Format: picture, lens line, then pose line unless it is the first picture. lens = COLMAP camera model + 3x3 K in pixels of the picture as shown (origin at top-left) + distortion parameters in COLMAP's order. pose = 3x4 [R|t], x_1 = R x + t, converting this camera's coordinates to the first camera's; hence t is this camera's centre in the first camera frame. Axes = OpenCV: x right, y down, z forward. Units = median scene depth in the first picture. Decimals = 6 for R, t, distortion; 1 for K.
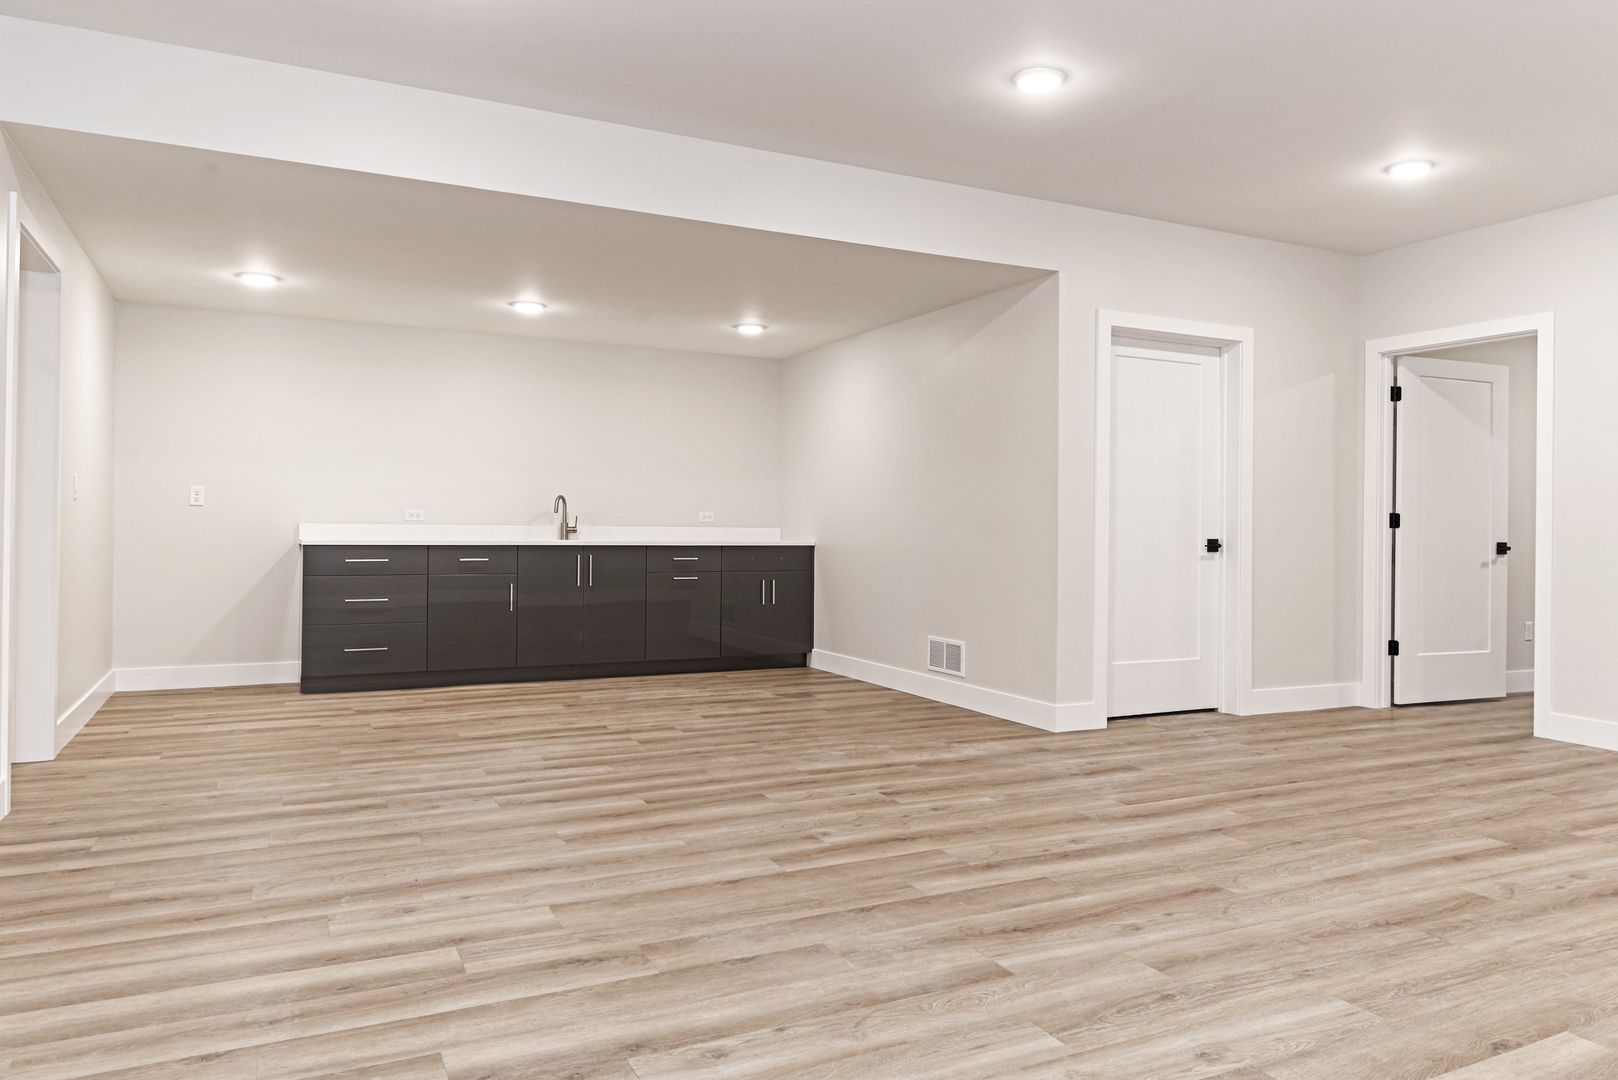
lens RADIAL K [[1107.8, 0, 874.9], [0, 1107.8, 540.3], [0, 0, 1]] dist [-0.000604, -0.004925]
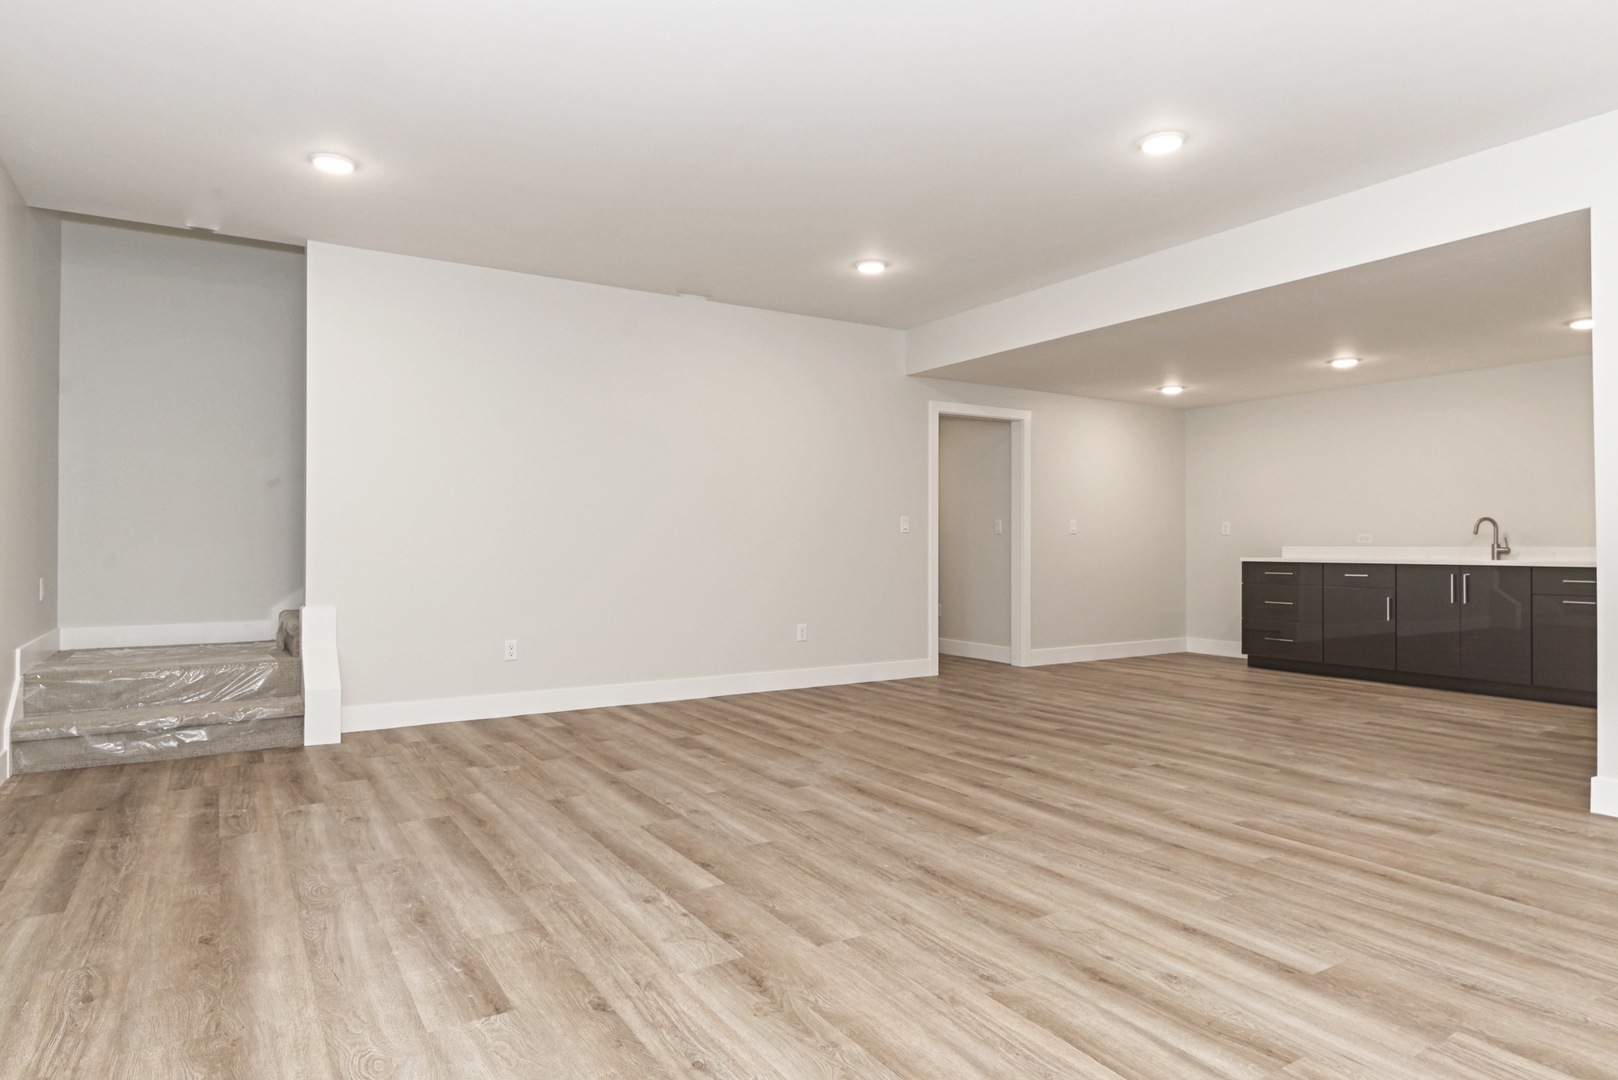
lens RADIAL K [[957.4, 0, 809.0], [0, 957.4, 540.0], [0, 0, 1]] dist [0.002267, -0.000368]
pose [[0.073466, -0.017248, -0.997149, 1.372632], [-0.011746, 0.999766, -0.018158, 0.010445], [0.997229, 0.013046, 0.073246, 0.731850]]
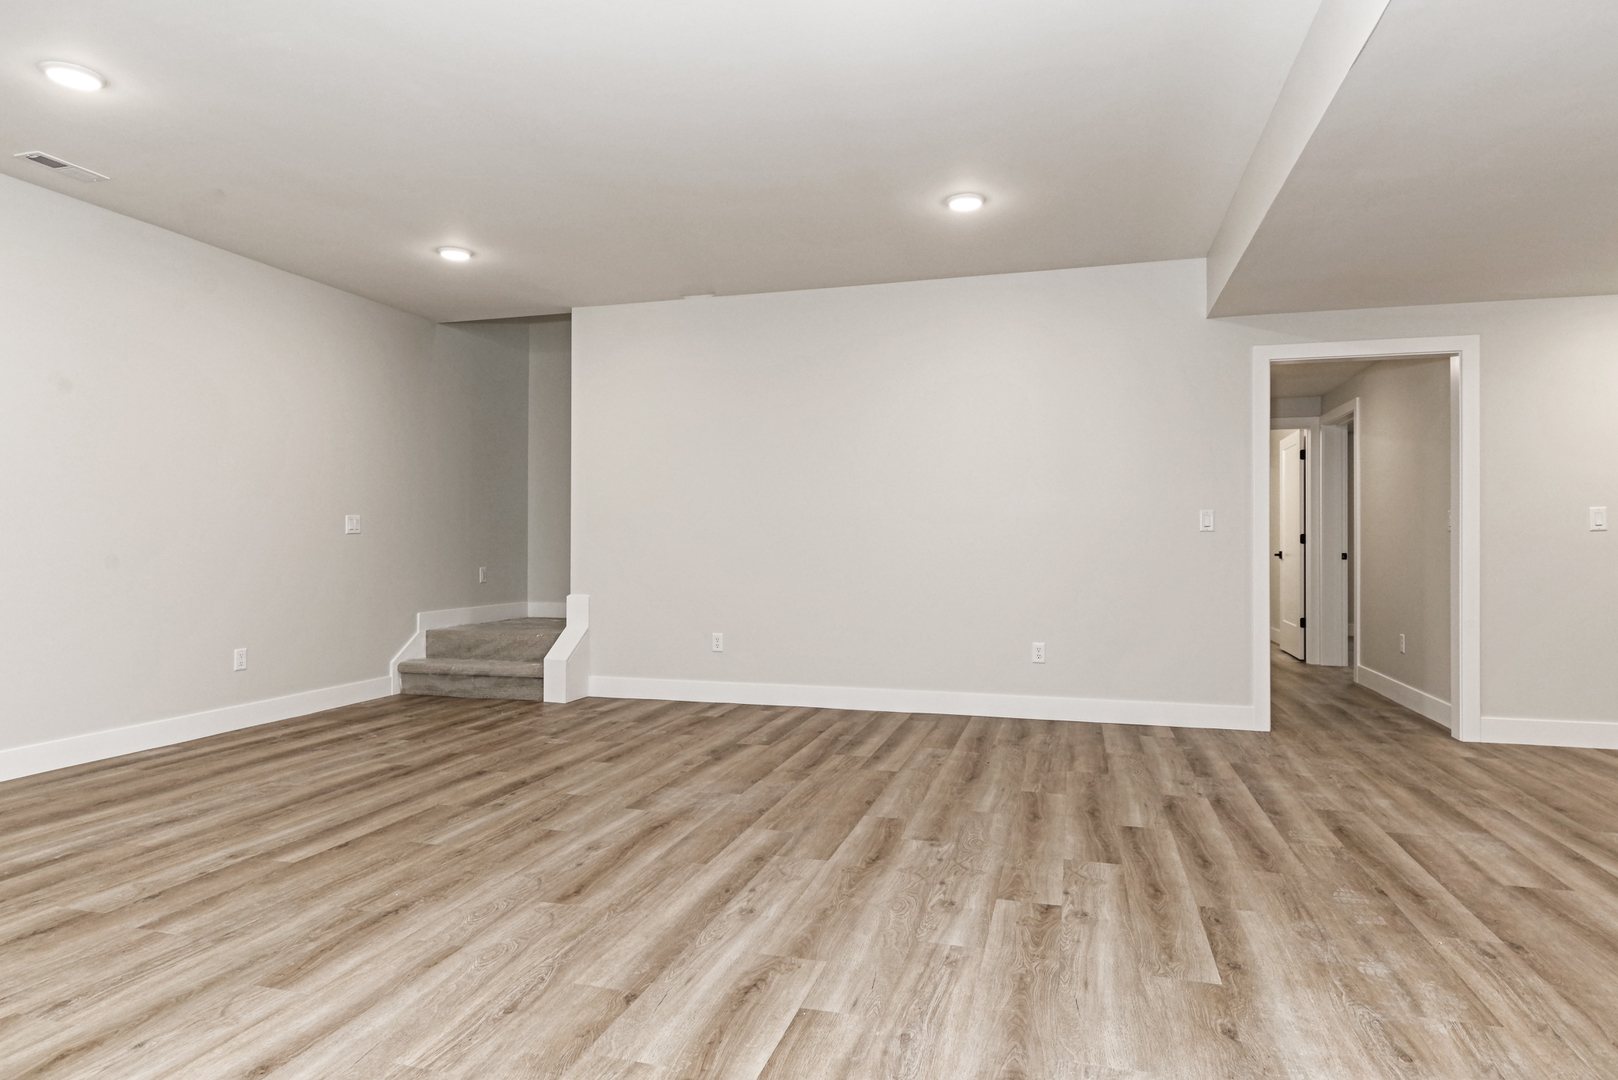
lens RADIAL K [[916.3, 0, 809.0], [0, 916.3, 540.0], [0, 0, 1]] dist [-0.000296, -0.001309]
pose [[-0.695731, -0.015019, -0.718145, 0.766519], [-0.018795, 0.999820, -0.002702, -0.019002], [0.718056, 0.011617, -0.695888, 1.760070]]
